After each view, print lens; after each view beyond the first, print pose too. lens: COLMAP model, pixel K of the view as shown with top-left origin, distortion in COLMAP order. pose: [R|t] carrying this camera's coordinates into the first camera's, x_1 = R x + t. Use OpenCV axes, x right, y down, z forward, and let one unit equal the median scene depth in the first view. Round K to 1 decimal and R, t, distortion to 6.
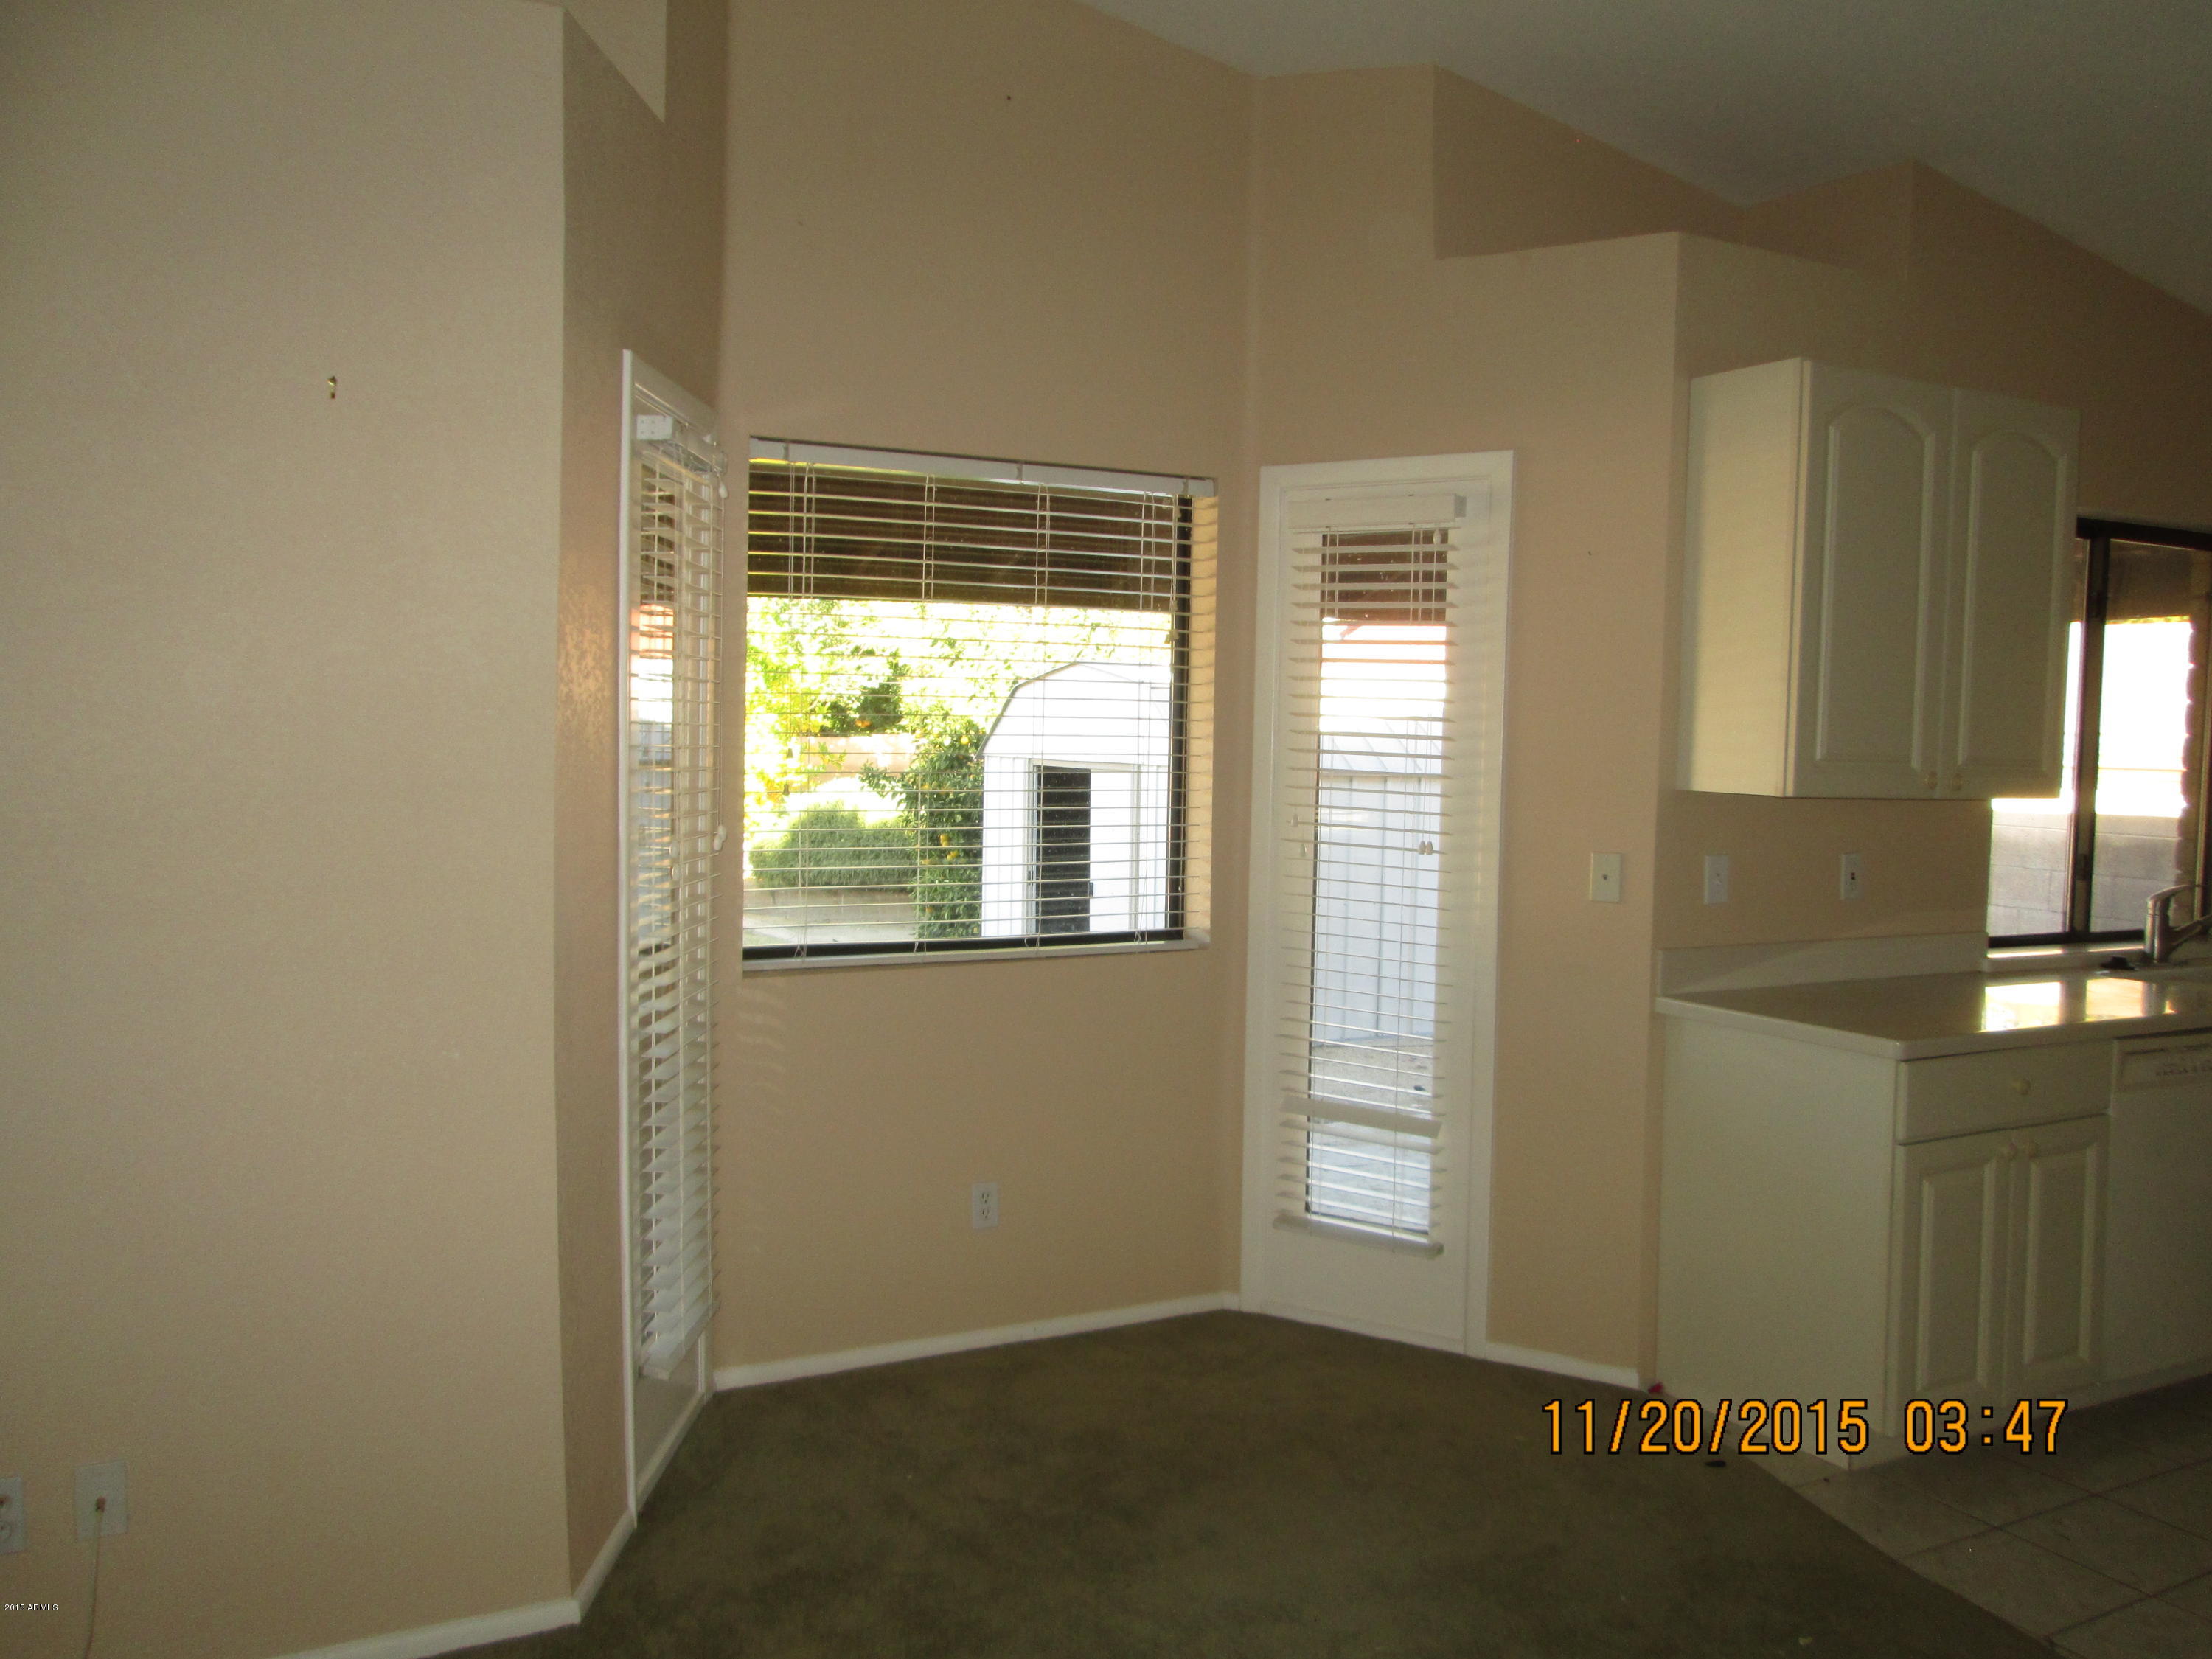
lens RADIAL K [[1817.1, 0, 1097.4], [0, 1817.1, 821.4], [0, 0, 1]] dist [-0.036035, 0.020914]
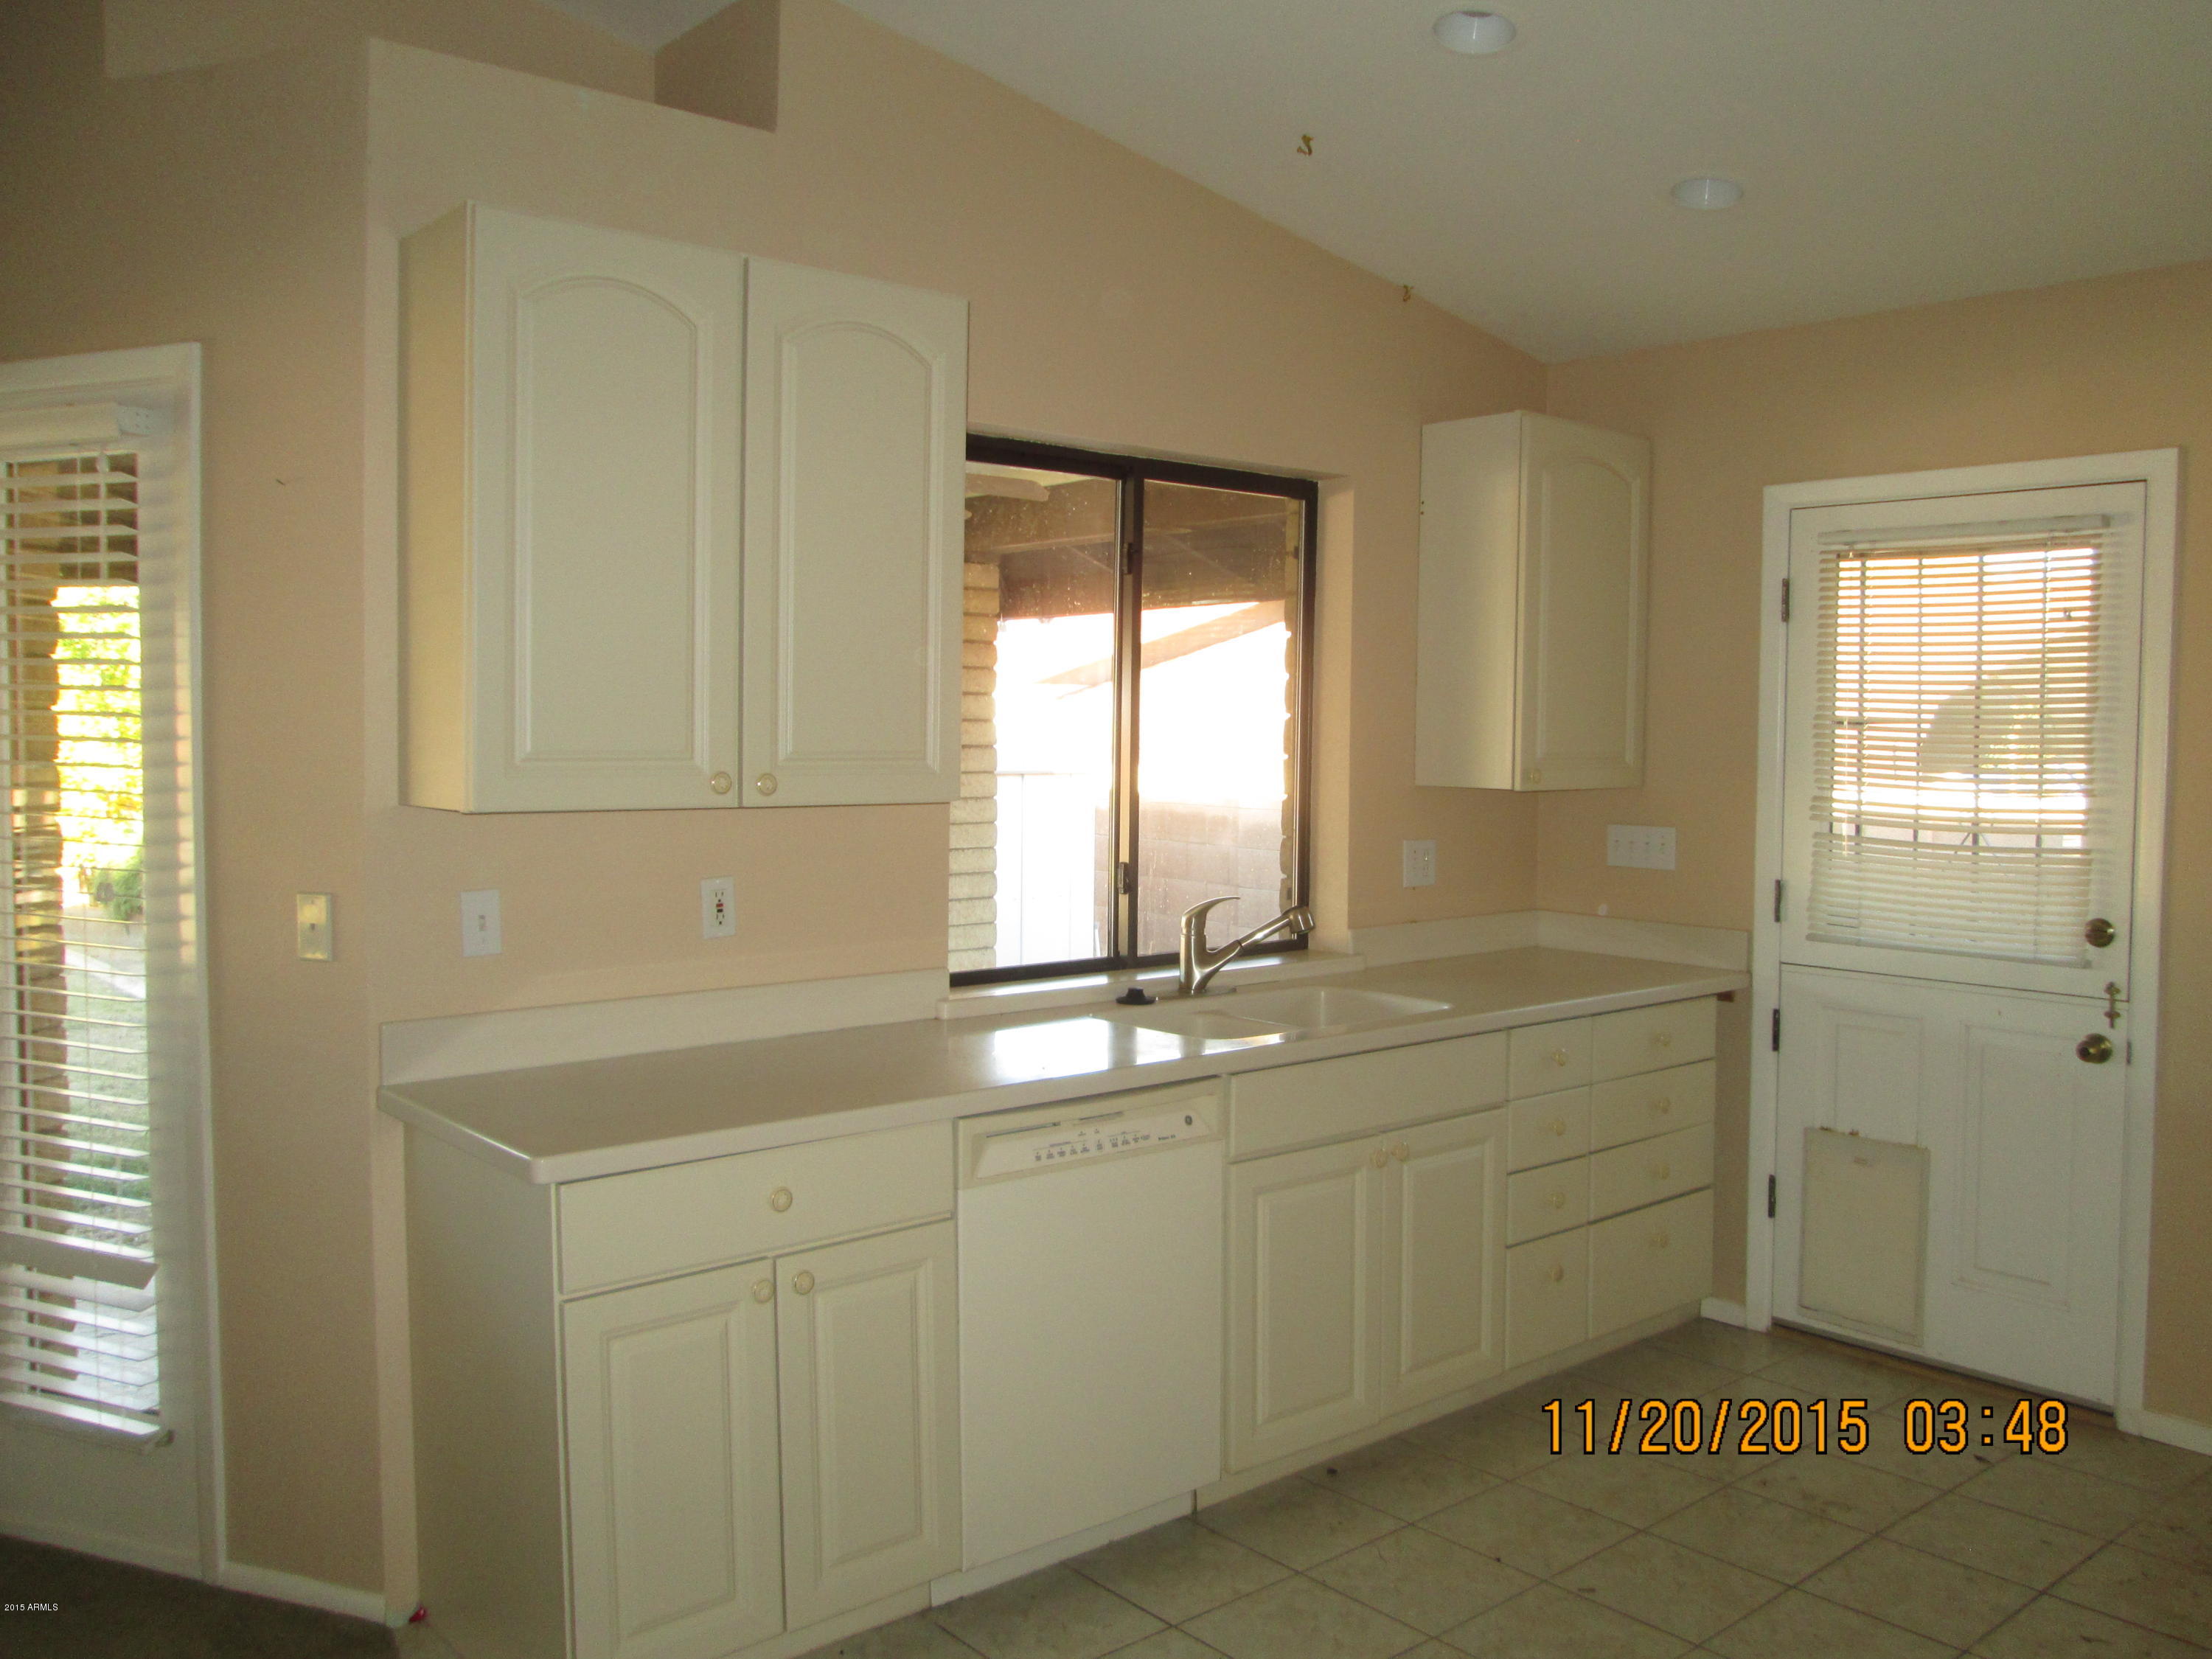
lens RADIAL K [[1817.1, 0, 1124.8], [0, 1817.1, 831.0], [0, 0, 1]] dist [-0.036035, 0.020914]
pose [[0.977737, -0.029780, 0.207708, 0.387072], [0.028001, 0.999542, 0.011501, -0.006080], [-0.207956, -0.005429, 0.978123, 0.191898]]
